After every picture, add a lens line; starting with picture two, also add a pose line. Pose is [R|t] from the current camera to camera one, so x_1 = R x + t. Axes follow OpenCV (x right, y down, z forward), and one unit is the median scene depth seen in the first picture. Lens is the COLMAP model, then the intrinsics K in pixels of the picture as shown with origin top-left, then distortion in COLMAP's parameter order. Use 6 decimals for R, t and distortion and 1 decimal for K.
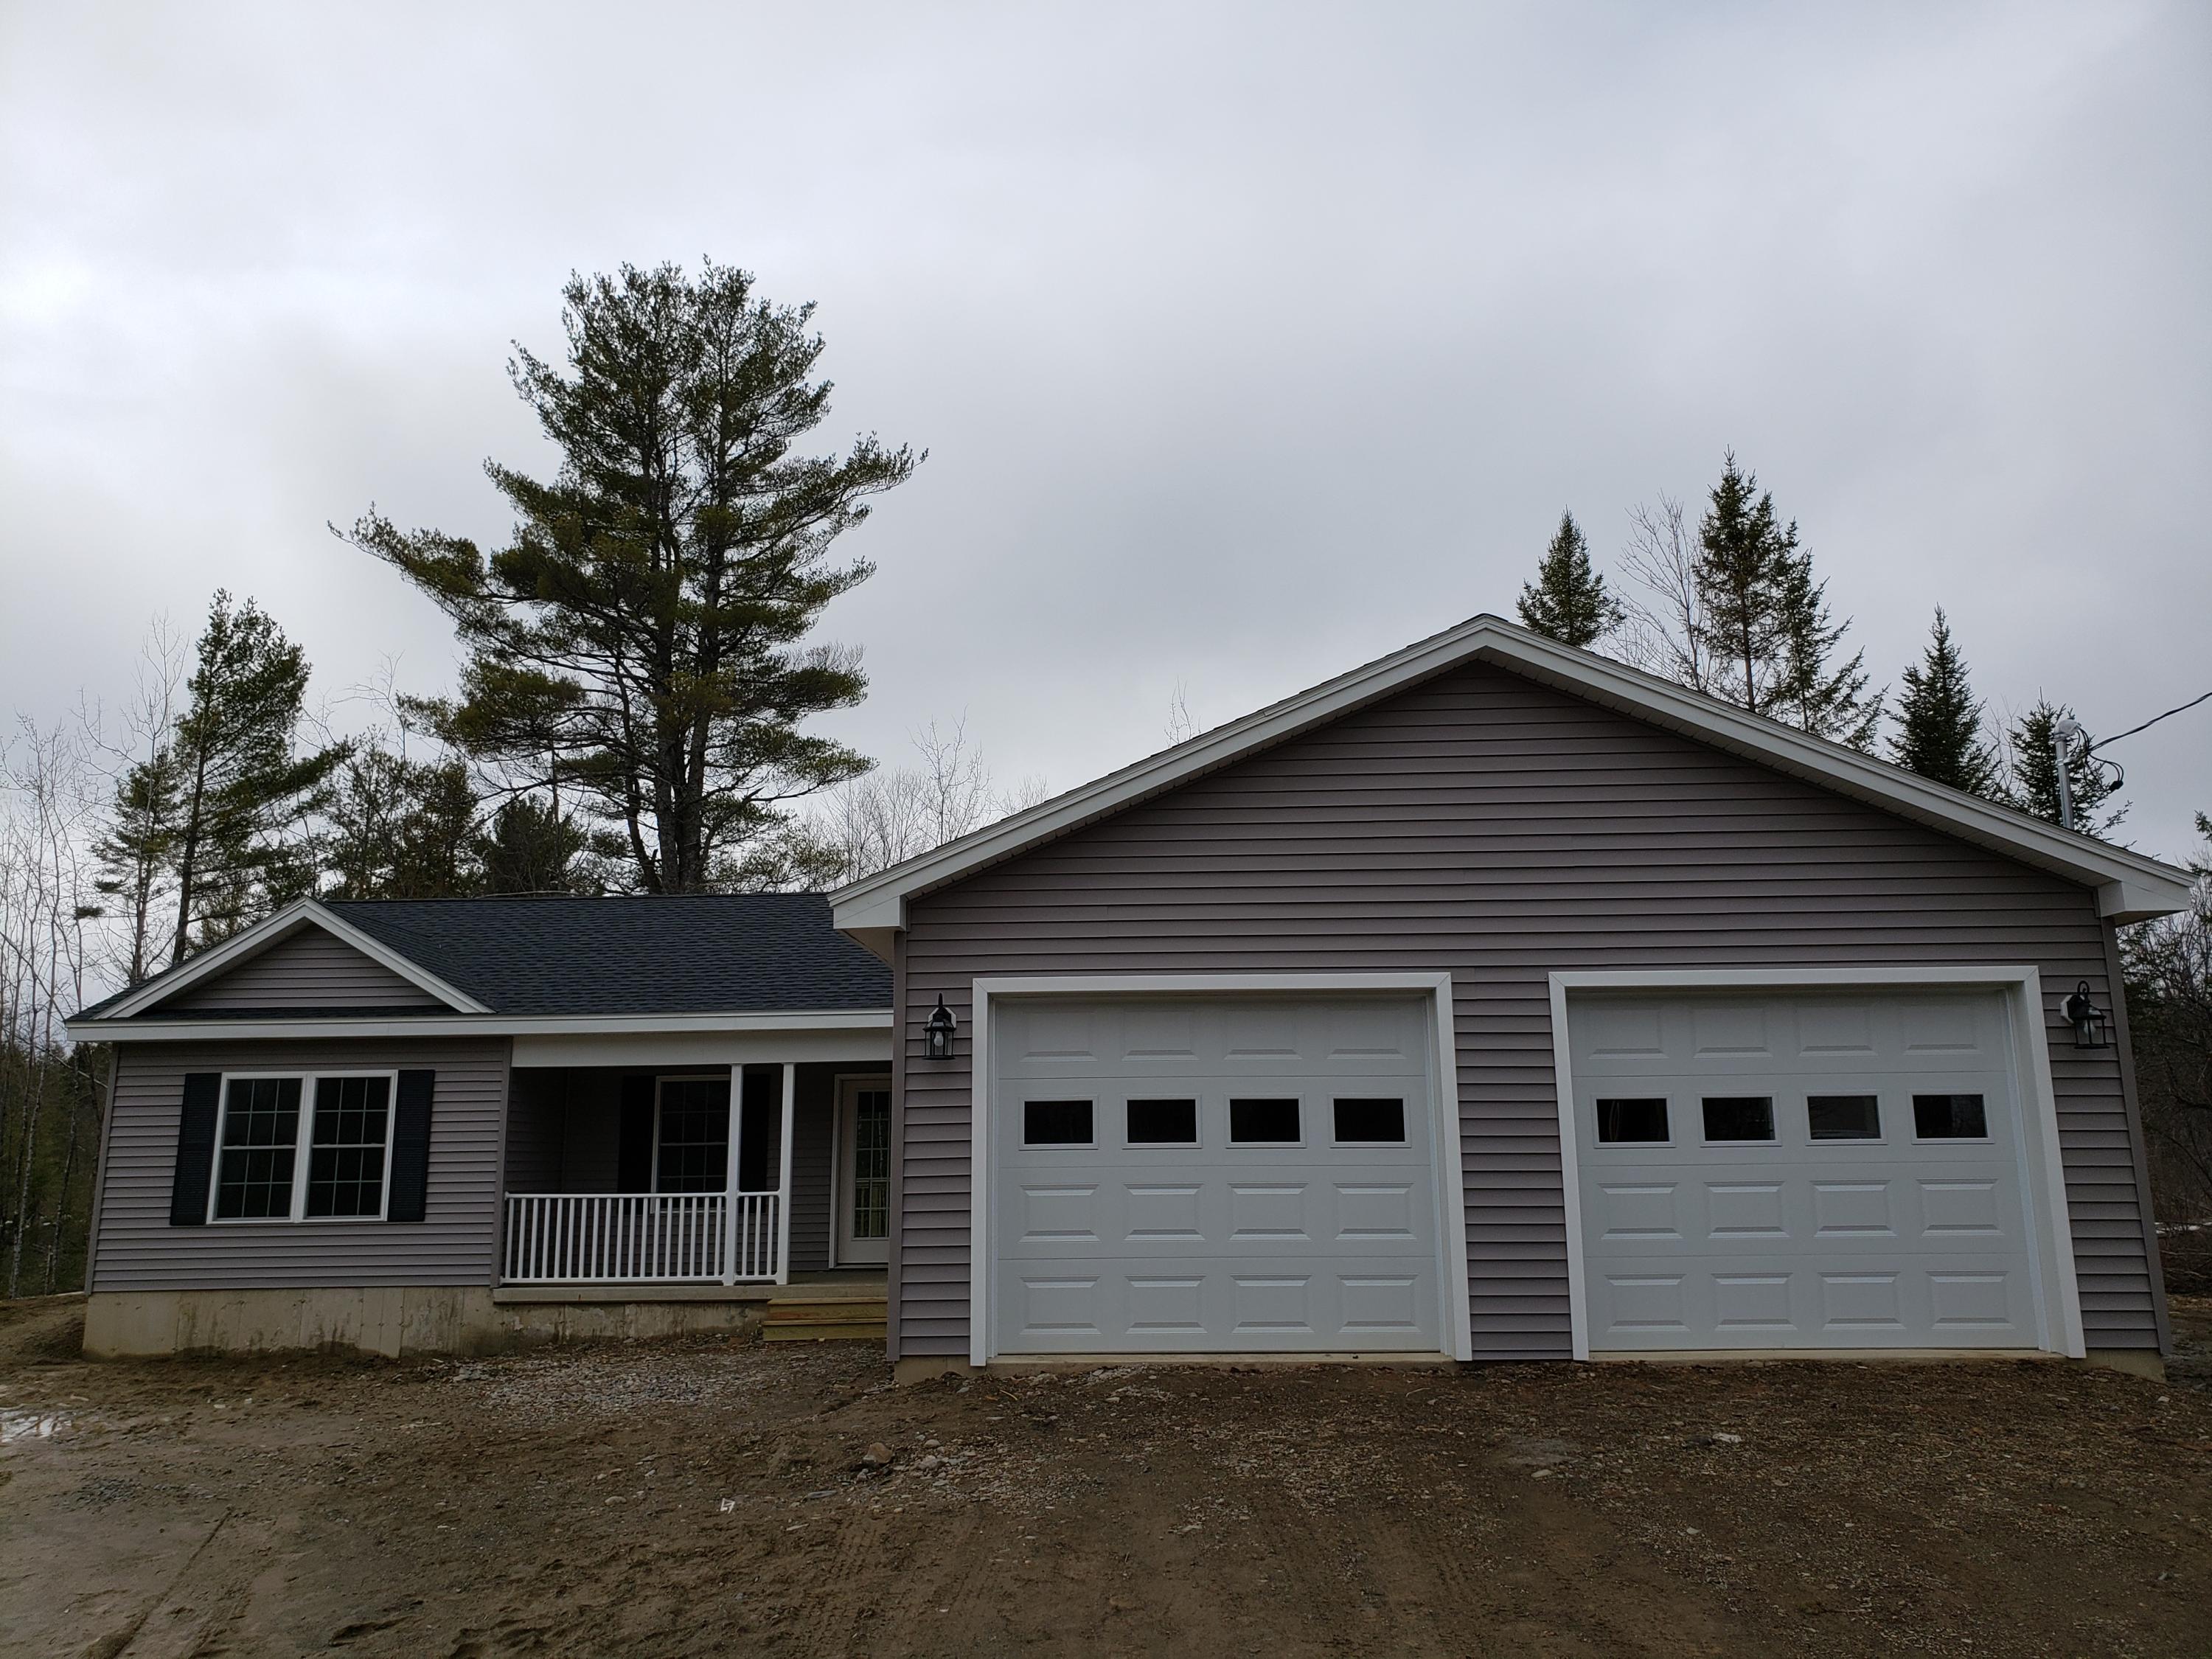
lens RADIAL K [[1756.0, 0, 1109.4], [0, 1756.0, 821.5], [0, 0, 1]] dist [0.073304, 0.001297]
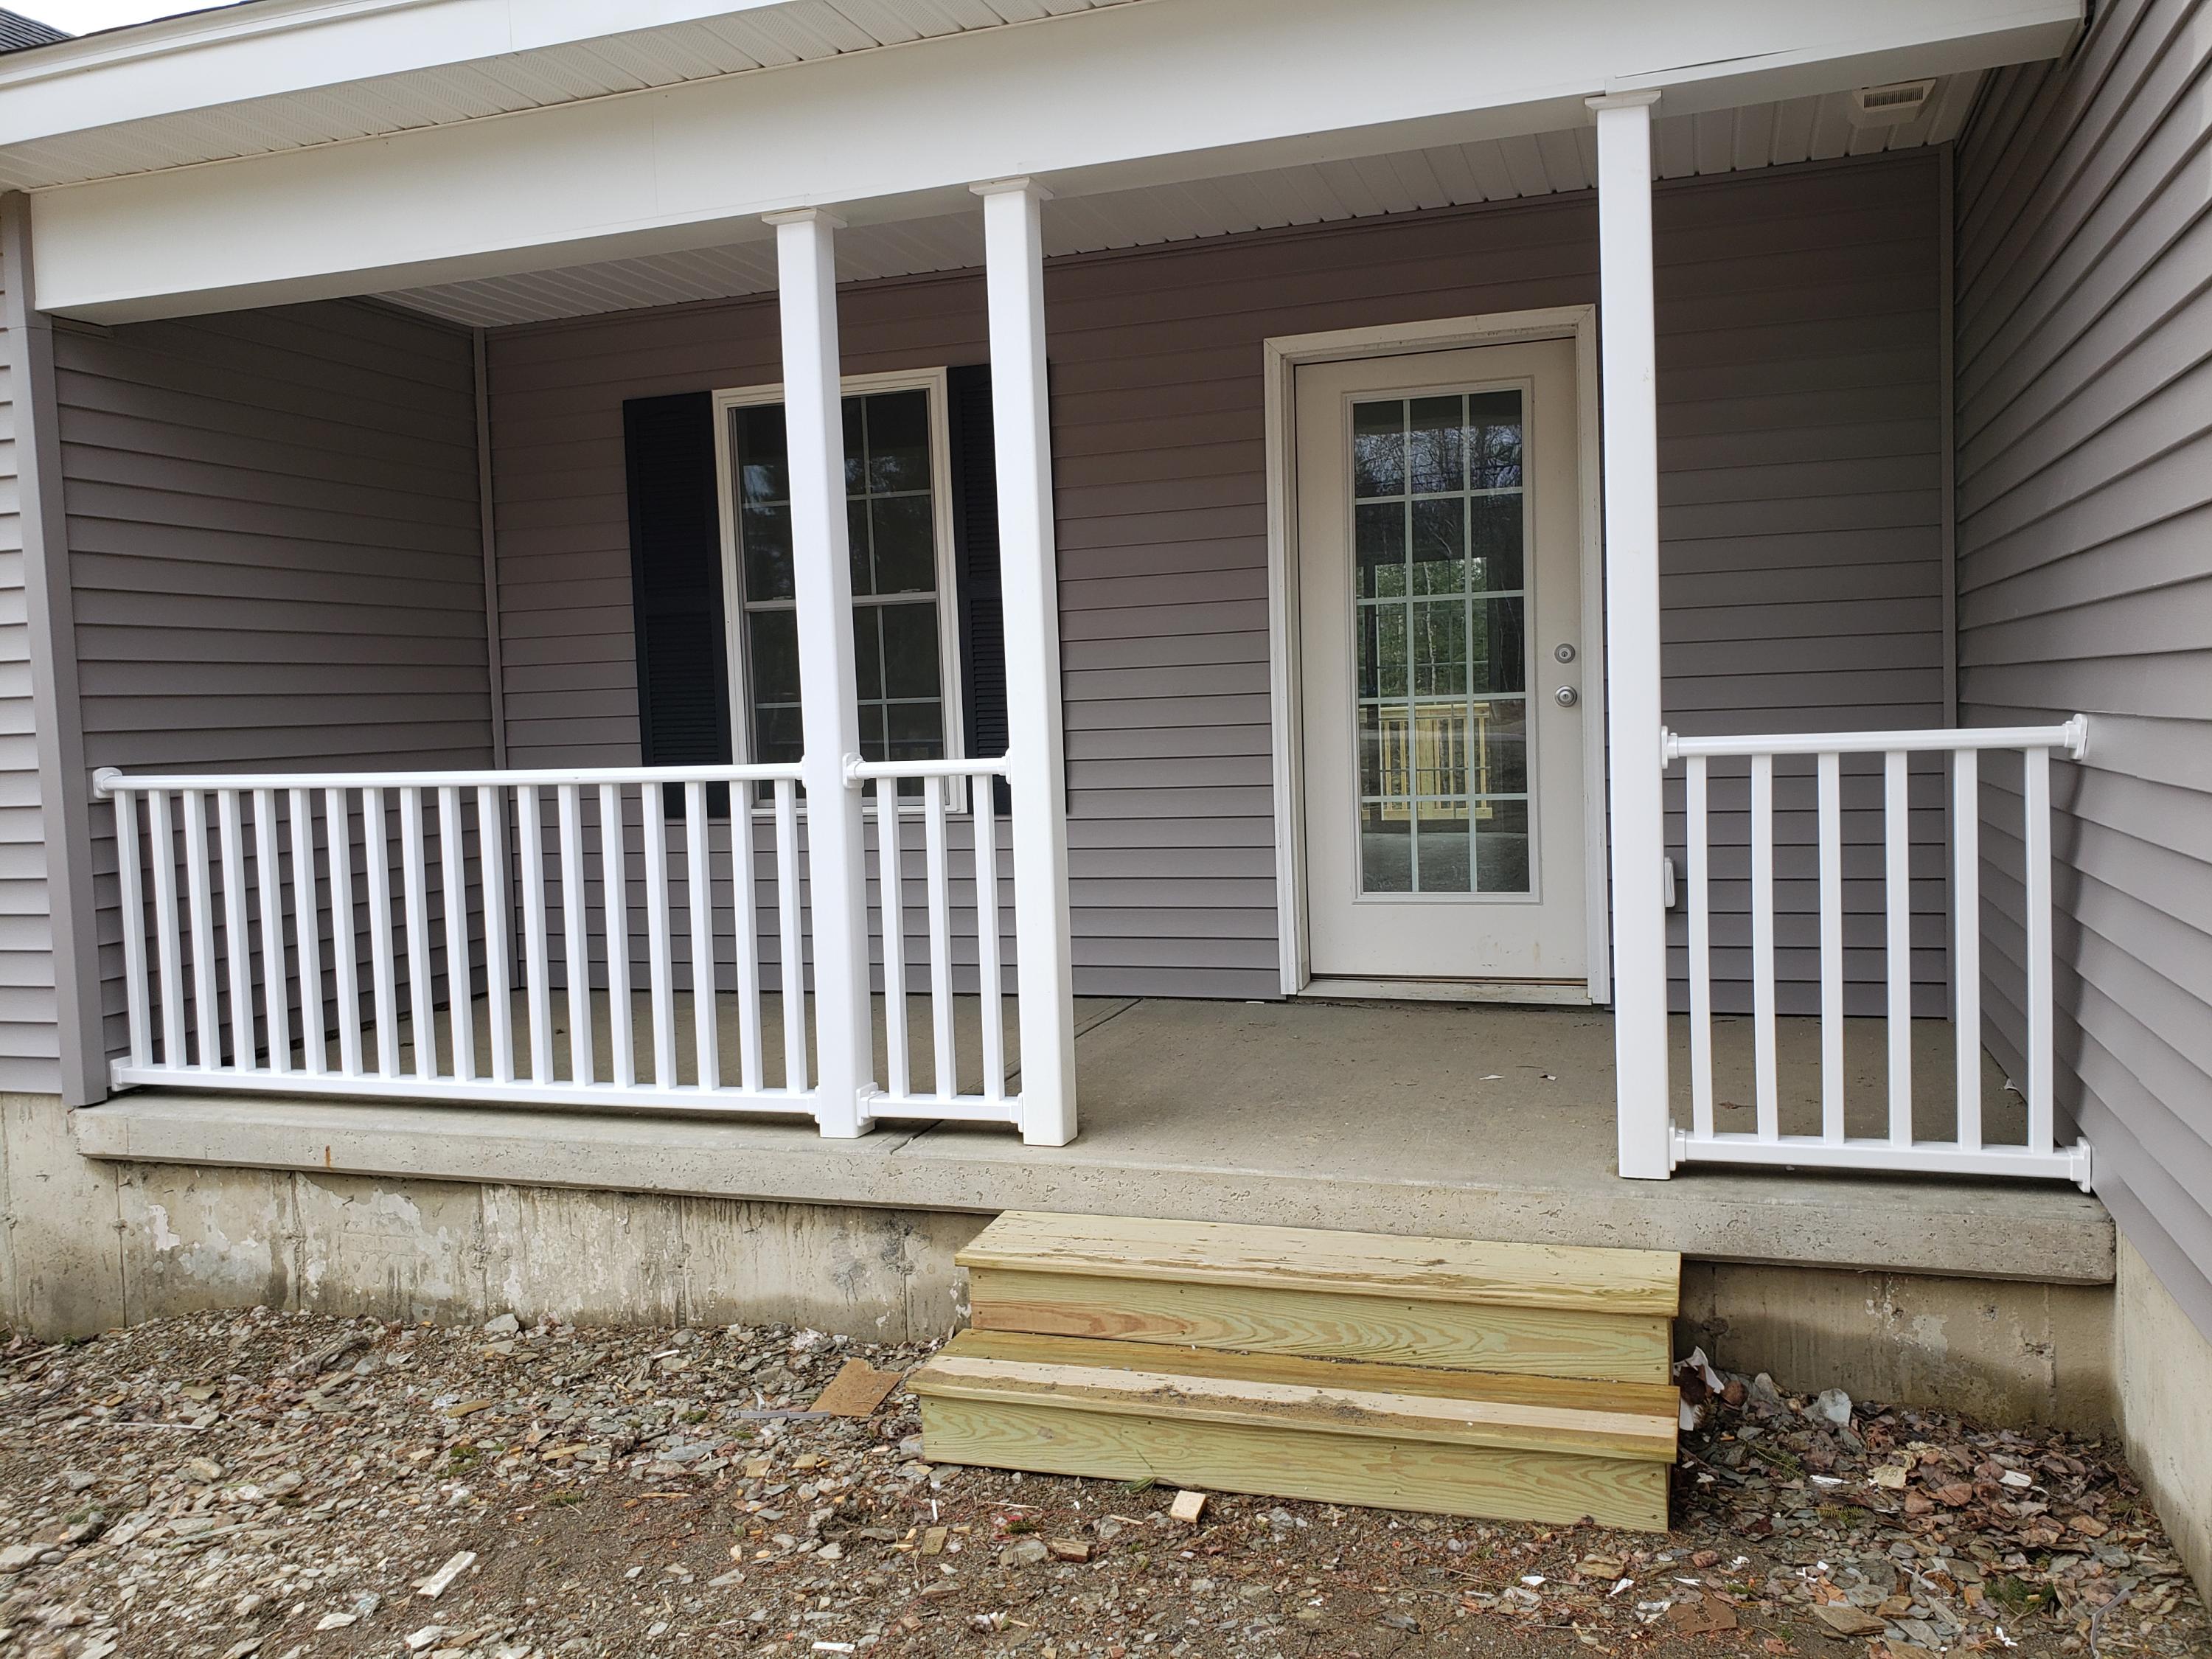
lens RADIAL K [[1756.0, 0, 1107.4], [0, 1756.0, 822.7], [0, 0, 1]] dist [0.073304, 0.001297]
pose [[0.952419, -0.010596, -0.304607, -0.106144], [0.091284, 0.963438, 0.251904, 0.163573], [0.290801, -0.267723, 0.918563, 0.802056]]
